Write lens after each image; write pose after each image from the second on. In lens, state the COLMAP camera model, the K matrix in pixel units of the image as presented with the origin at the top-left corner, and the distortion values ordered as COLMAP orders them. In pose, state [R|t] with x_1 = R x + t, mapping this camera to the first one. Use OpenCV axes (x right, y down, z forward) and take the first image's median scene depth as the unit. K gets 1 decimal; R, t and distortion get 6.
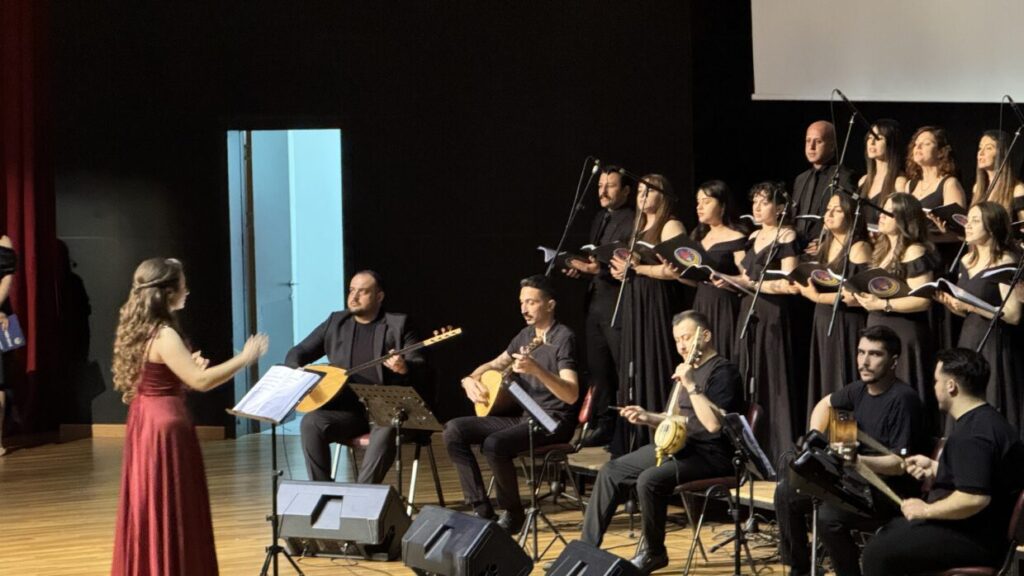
lens RADIAL K [[3575.0, 0, 512.0], [0, 3575.0, 286.5], [0, 0, 1]] dist [0.255702, 0.000000]
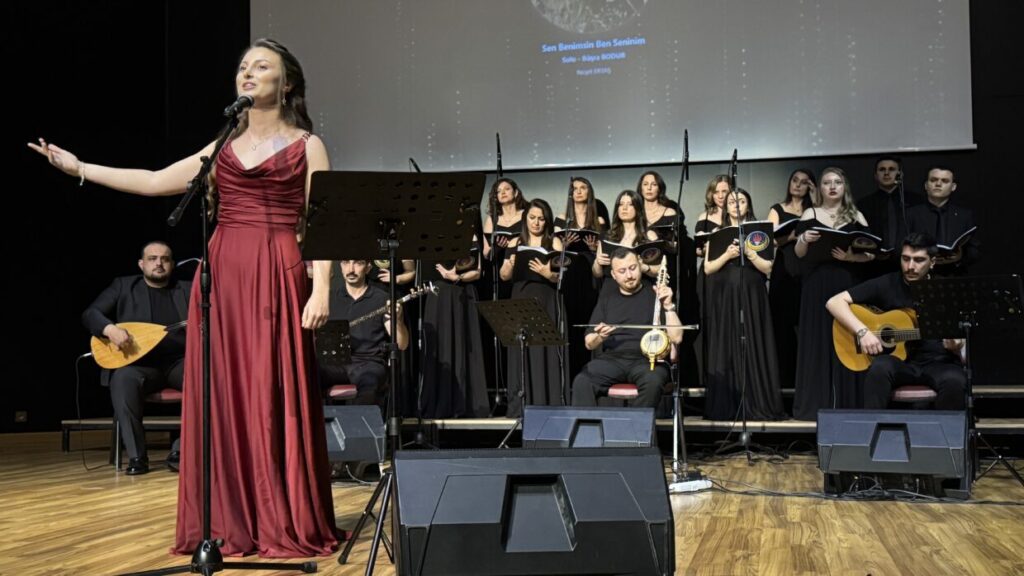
lens RADIAL K [[1241.6, 0, 520.1], [0, 1241.6, 276.7], [0, 0, 1]] dist [0.152730, 0.000000]
pose [[0.655614, 0.069728, 0.751870, -0.258576], [0.045423, 0.990282, -0.131445, 0.062544], [-0.753729, 0.120329, 0.646076, 0.678049]]
